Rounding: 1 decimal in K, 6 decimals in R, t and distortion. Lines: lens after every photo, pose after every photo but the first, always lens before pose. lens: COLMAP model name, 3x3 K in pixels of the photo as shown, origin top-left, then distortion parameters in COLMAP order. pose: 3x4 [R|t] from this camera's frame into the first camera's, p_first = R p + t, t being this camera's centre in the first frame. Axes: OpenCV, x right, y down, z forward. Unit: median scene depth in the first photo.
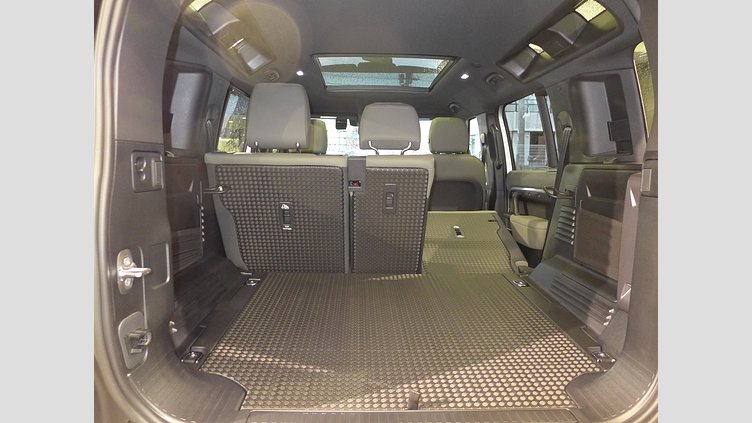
lens RADIAL K [[526.3, 0, 376.7], [0, 526.3, 225.7], [0, 0, 1]] dist [-0.046824, 0.000328]
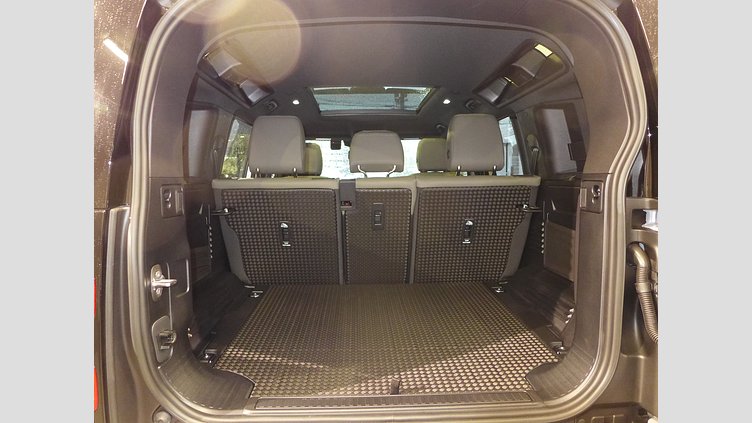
lens RADIAL K [[524.5, 0, 376.0], [0, 524.5, 211.5], [0, 0, 1]] dist [-0.050806, 0.000114]
pose [[0.999724, -0.023314, 0.002870, 0.026461], [0.023436, 0.998238, -0.054506, -0.000603], [-0.001594, 0.054558, 0.998509, -0.165207]]
